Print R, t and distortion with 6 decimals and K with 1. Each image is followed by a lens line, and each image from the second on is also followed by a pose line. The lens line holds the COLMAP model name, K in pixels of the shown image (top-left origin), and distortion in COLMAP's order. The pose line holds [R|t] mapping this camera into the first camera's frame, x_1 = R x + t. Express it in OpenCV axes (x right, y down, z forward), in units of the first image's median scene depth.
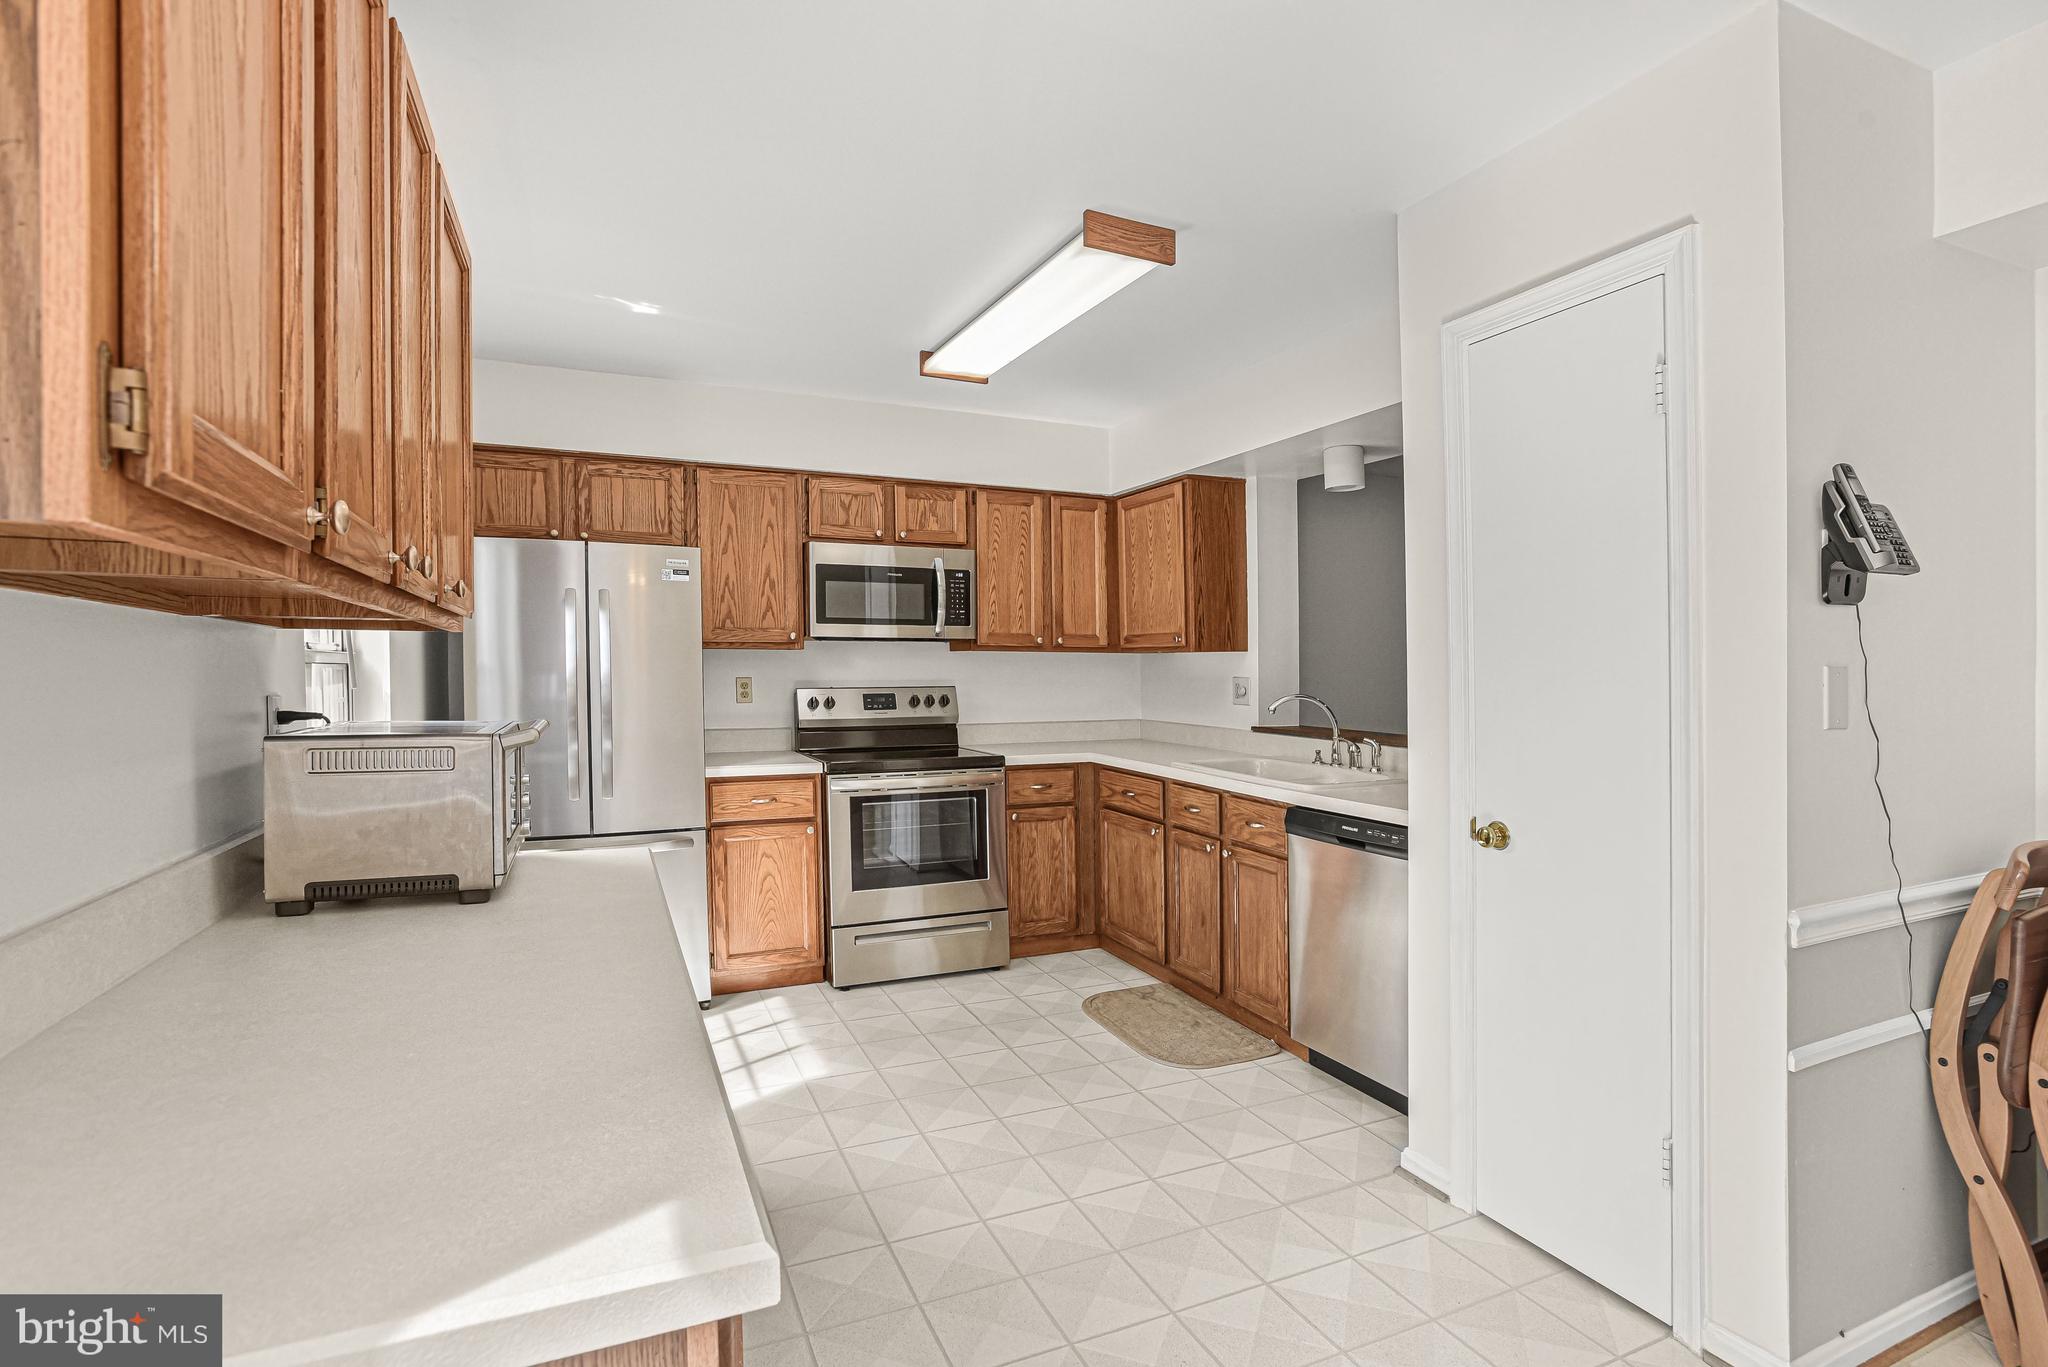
lens RADIAL K [[985.9, 0, 1016.2], [0, 985.9, 688.6], [0, 0, 1]] dist [-0.022516, 0.006641]
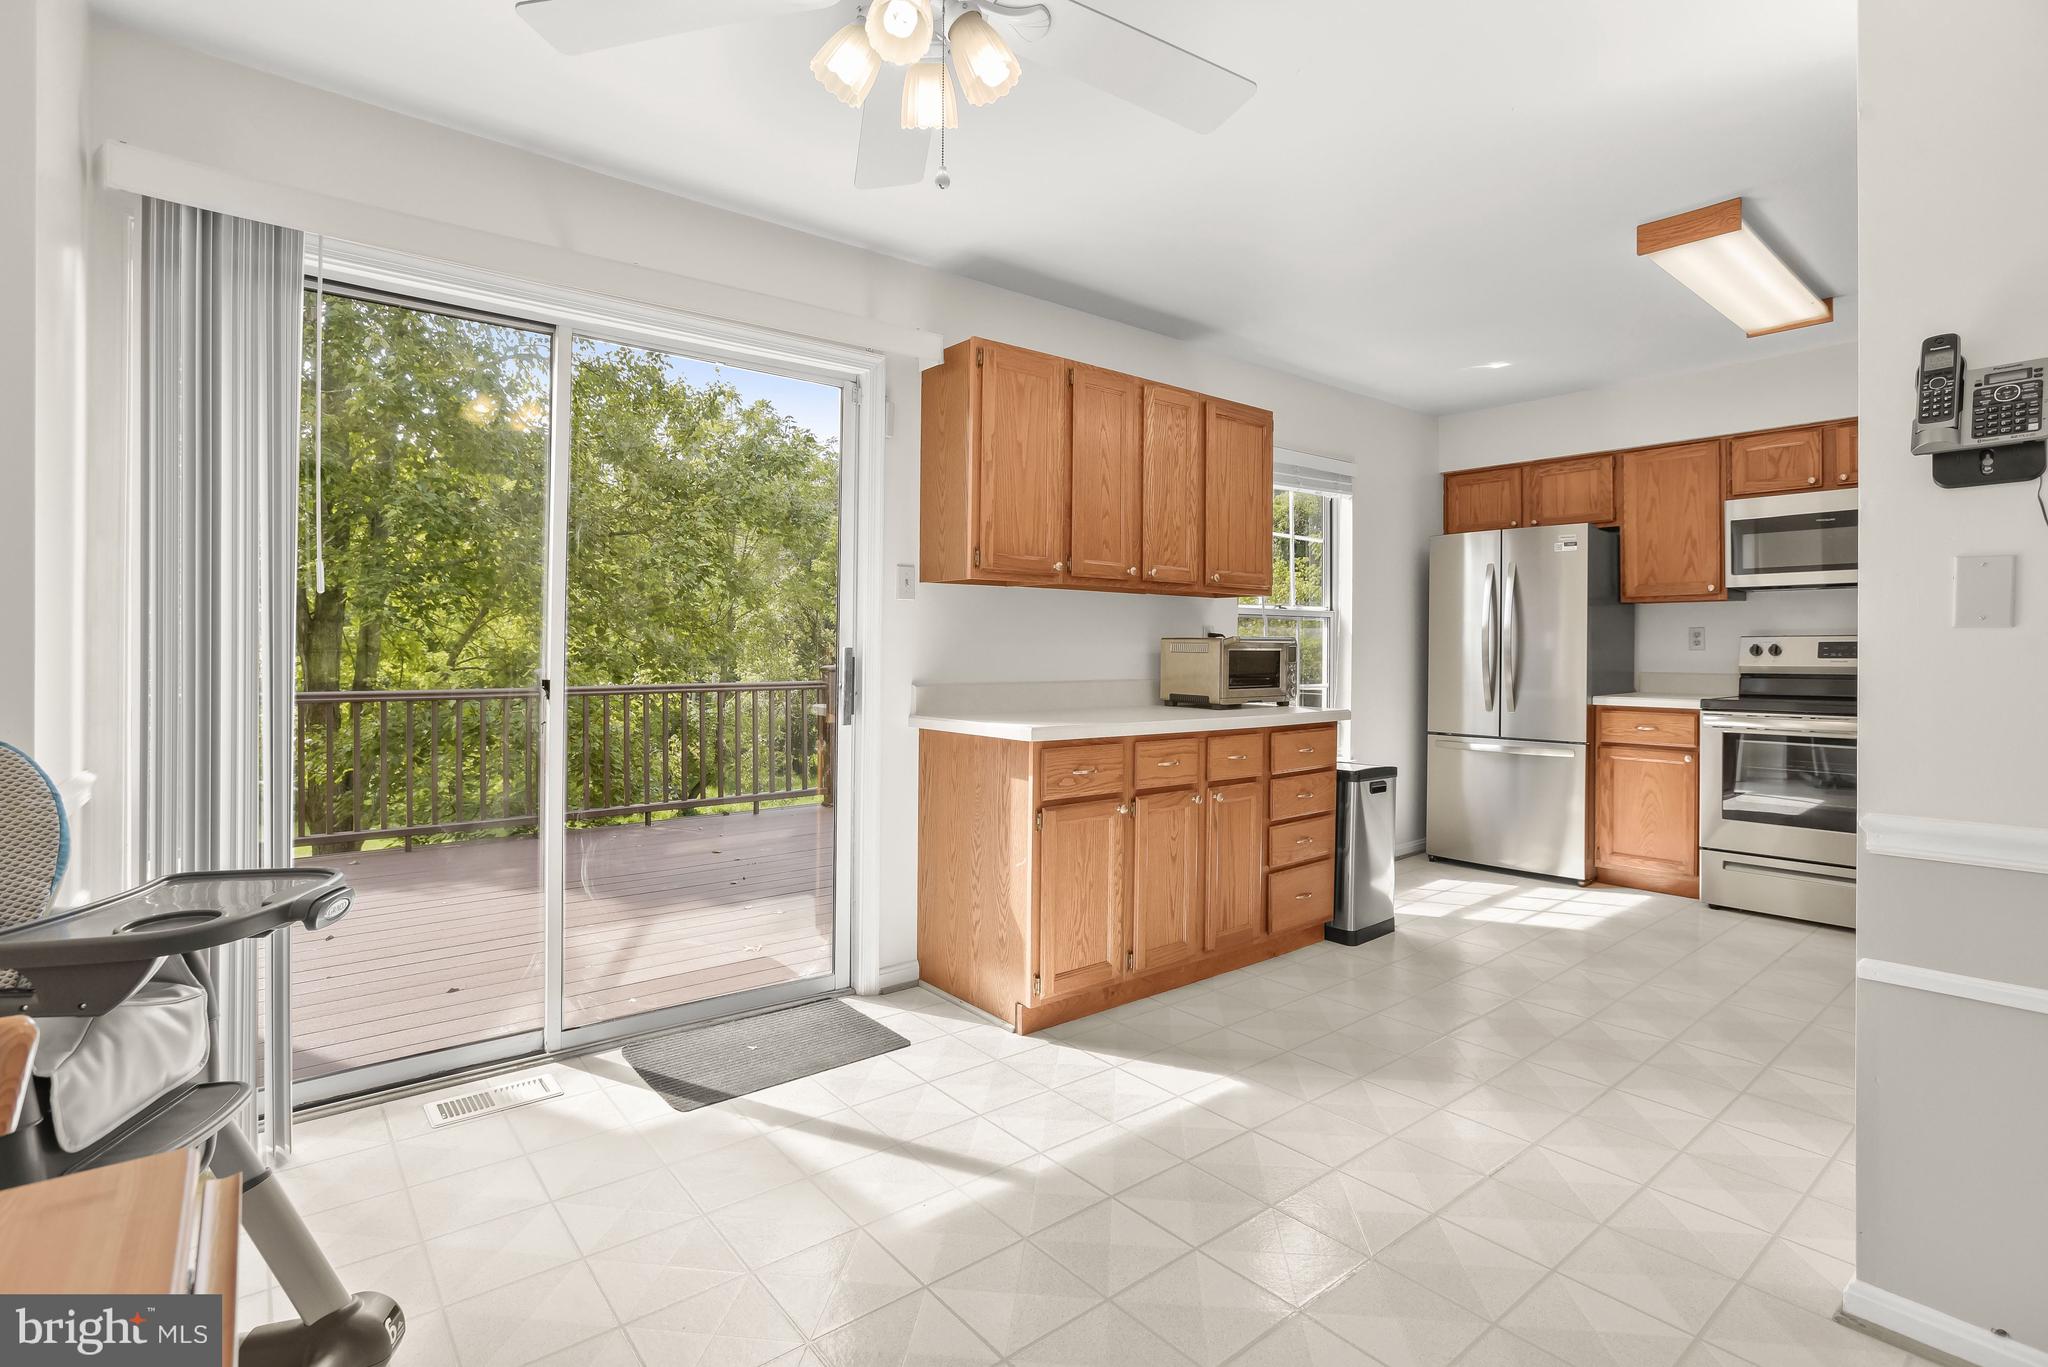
lens RADIAL K [[985.9, 0, 1039.6], [0, 985.9, 655.9], [0, 0, 1]] dist [-0.022516, 0.006641]
pose [[0.283765, 0.007901, -0.958861, 0.618241], [-0.020458, 0.999788, 0.002184, 0.036338], [0.958675, 0.018996, 0.283867, -0.031754]]
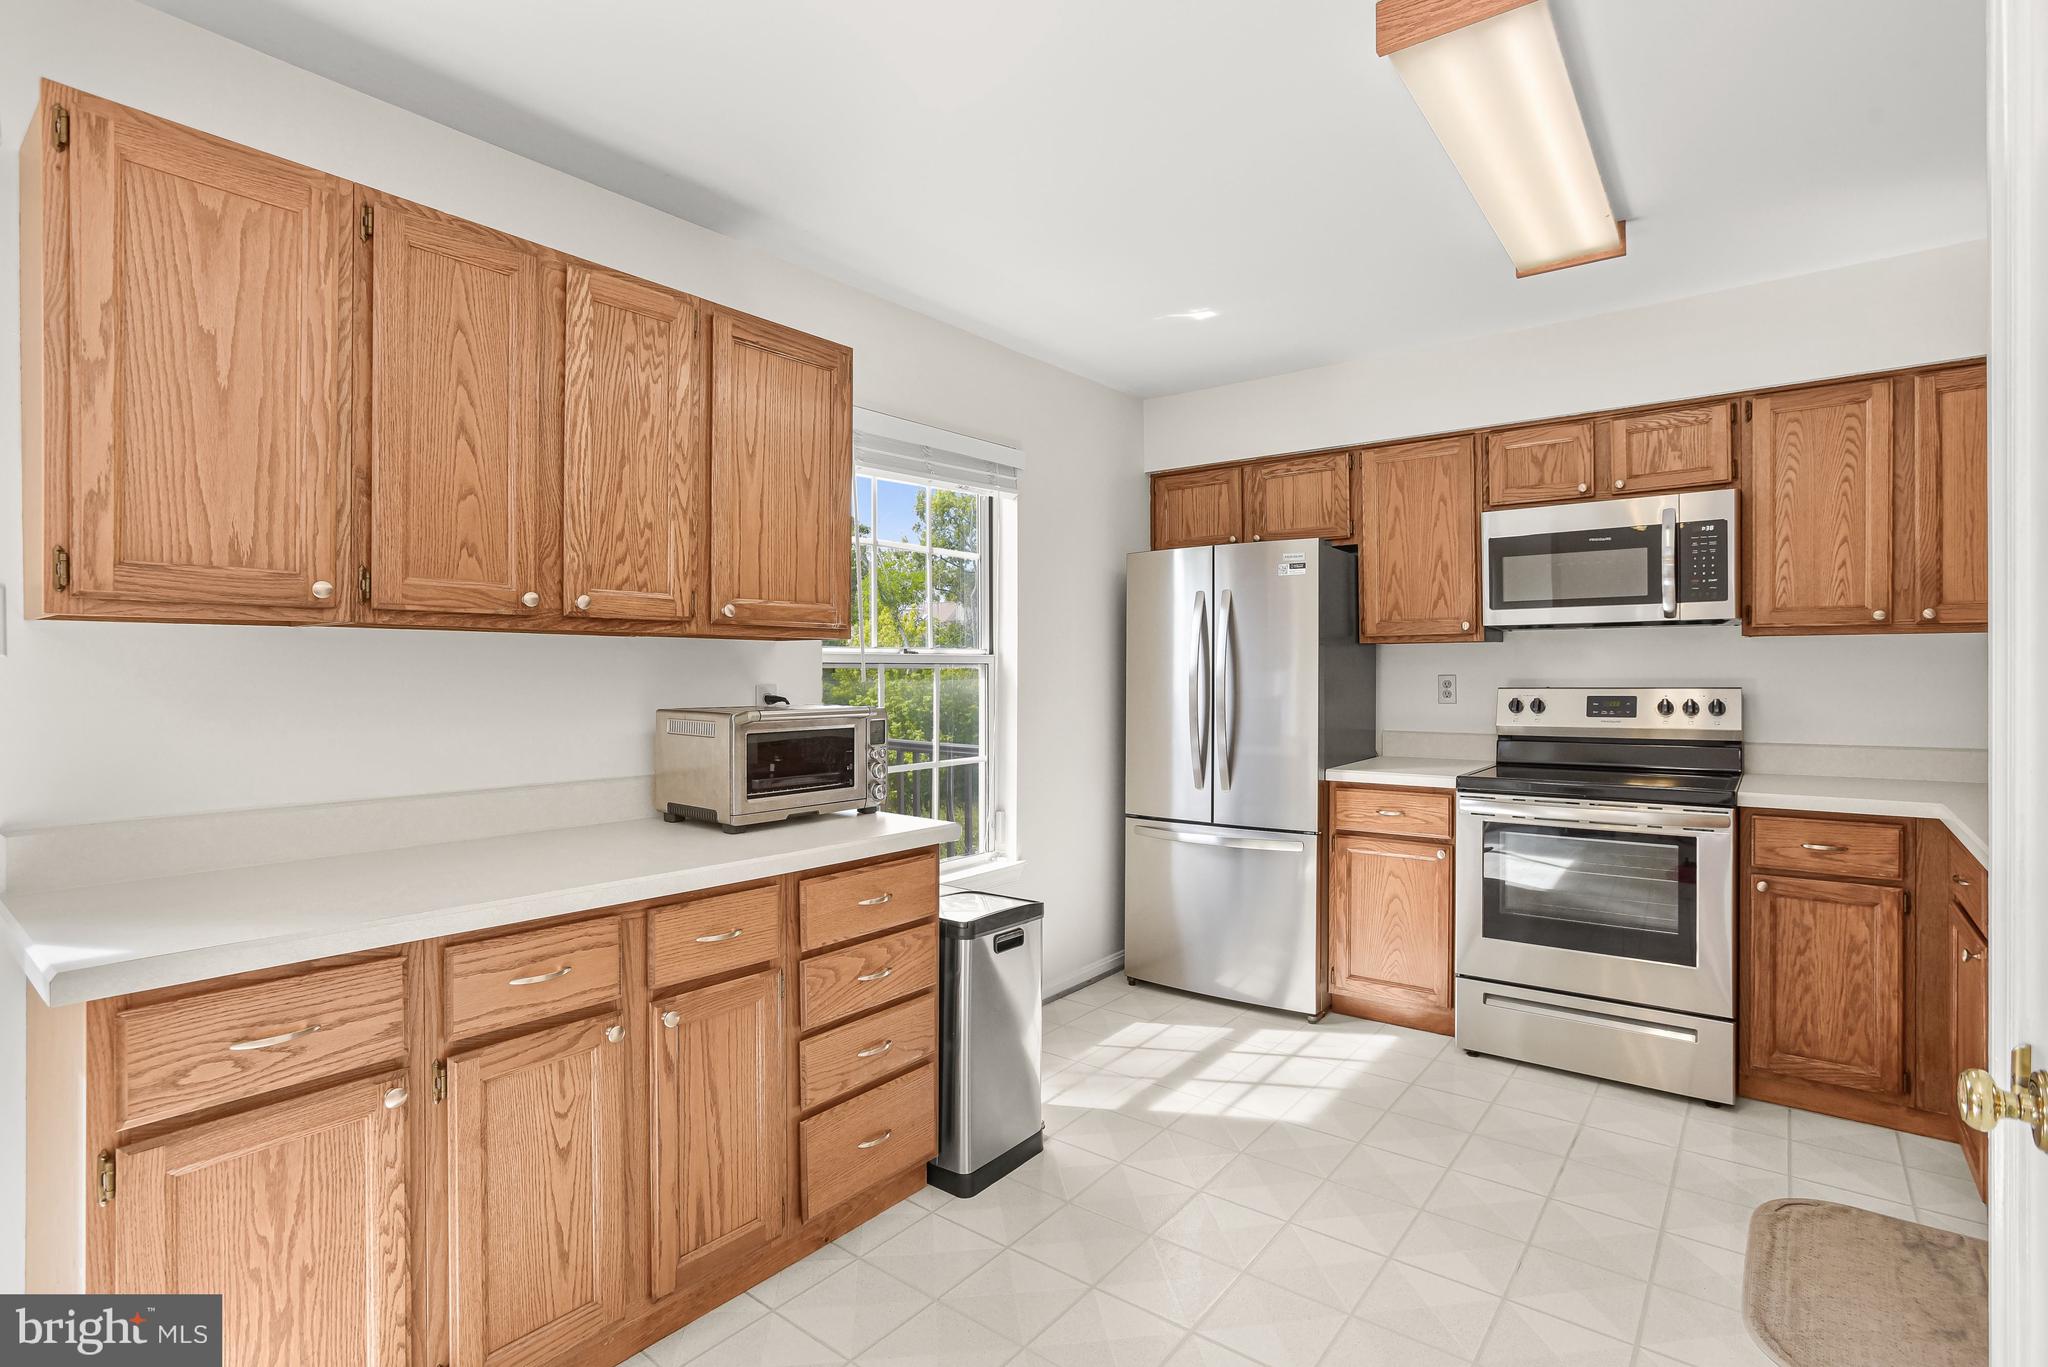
lens RADIAL K [[985.9, 0, 1054.8], [0, 985.9, 688.6], [0, 0, 1]] dist [-0.022516, 0.006641]
pose [[0.490626, 0.012767, -0.871277, 0.343677], [-0.012063, 0.999896, 0.007859, -0.001566], [0.871287, 0.006654, 0.490729, 0.278493]]
